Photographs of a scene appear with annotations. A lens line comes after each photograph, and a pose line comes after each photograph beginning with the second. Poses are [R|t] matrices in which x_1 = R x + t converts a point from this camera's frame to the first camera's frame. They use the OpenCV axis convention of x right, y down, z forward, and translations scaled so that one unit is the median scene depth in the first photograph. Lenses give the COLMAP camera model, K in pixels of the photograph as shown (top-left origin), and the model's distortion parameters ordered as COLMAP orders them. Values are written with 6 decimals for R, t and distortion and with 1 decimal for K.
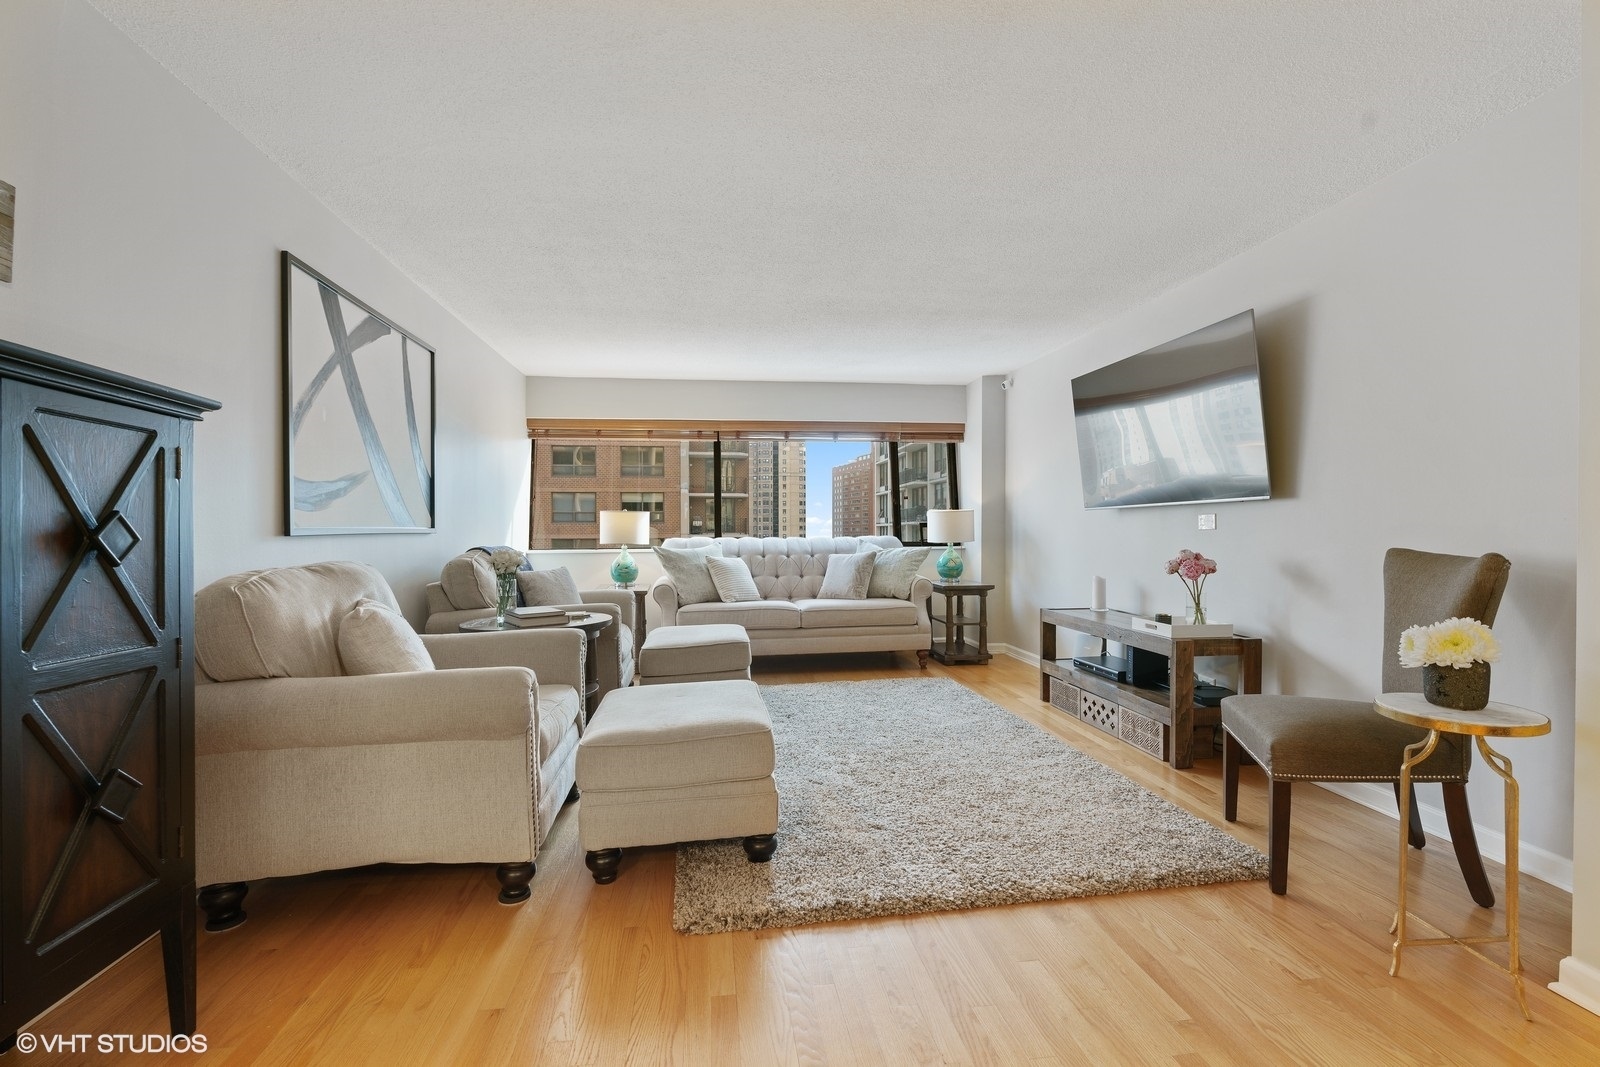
lens RADIAL K [[720.5, 0, 801.2], [0, 720.5, 537.1], [0, 0, 1]] dist [-0.020915, 0.011986]
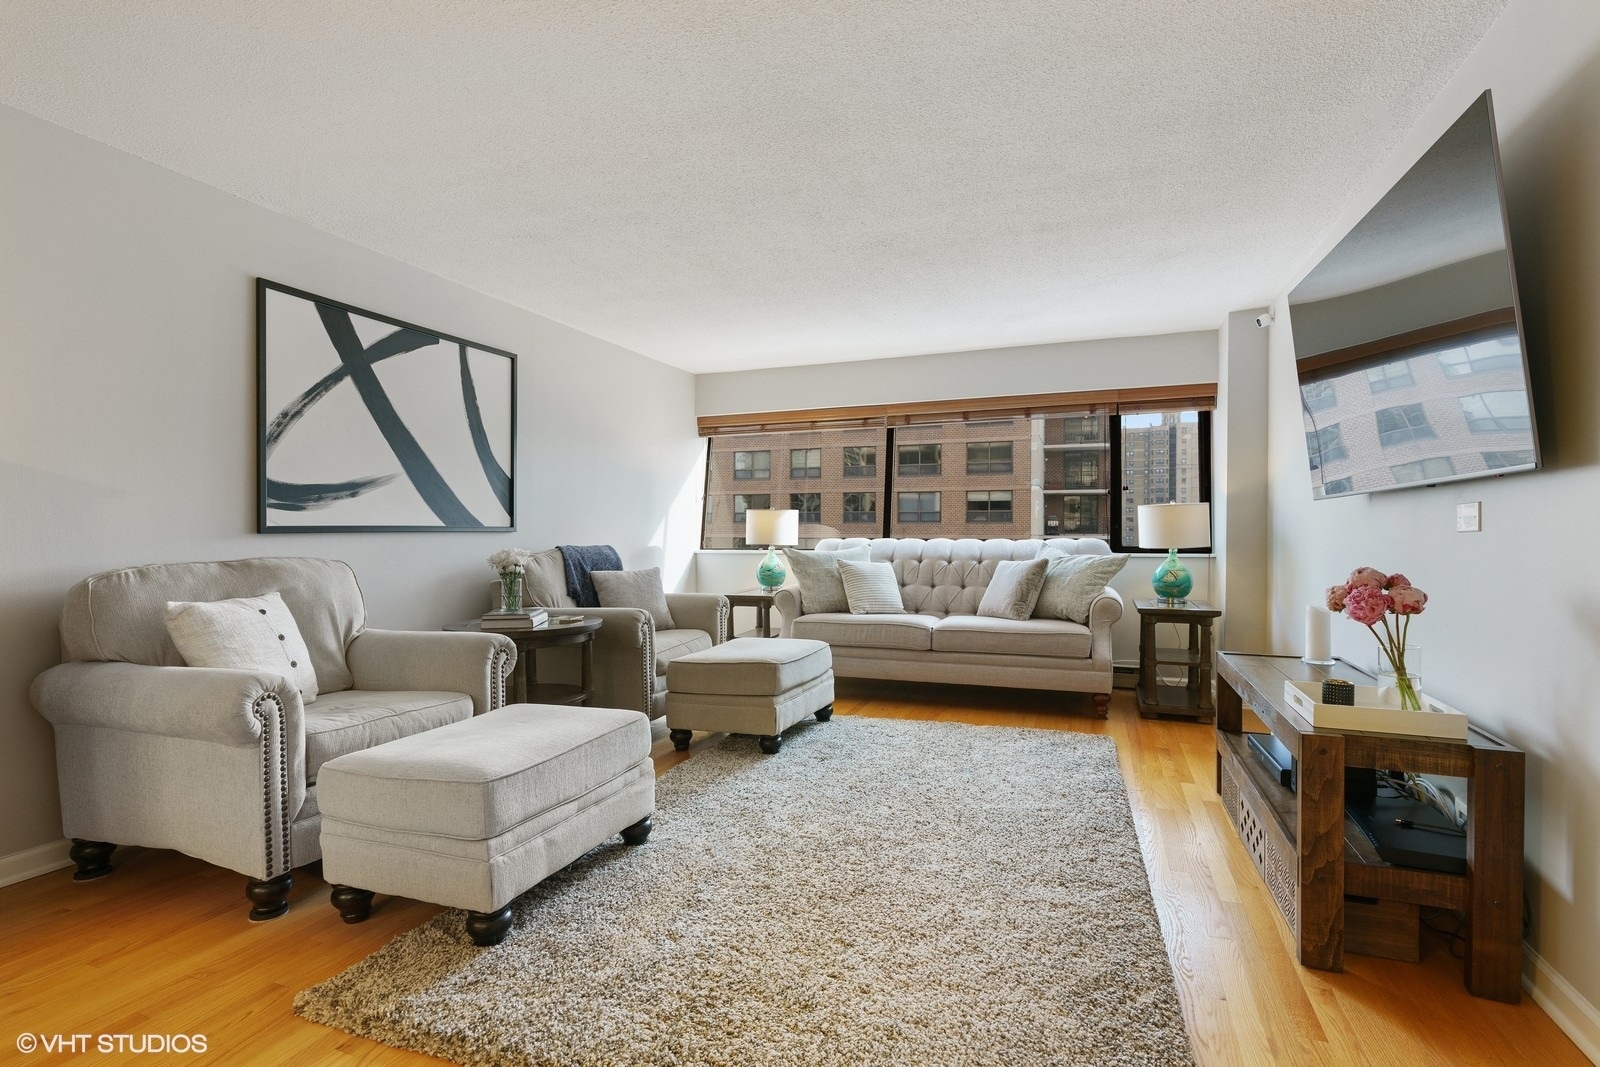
lens RADIAL K [[748.4, 0, 795.3], [0, 748.4, 534.3], [0, 0, 1]] dist [-0.016469, 0.007488]
pose [[0.876390, 0.005784, -0.481568, 0.258743], [-0.008006, 0.999965, -0.002560, -0.001765], [0.481536, 0.006099, 0.876405, 0.176962]]
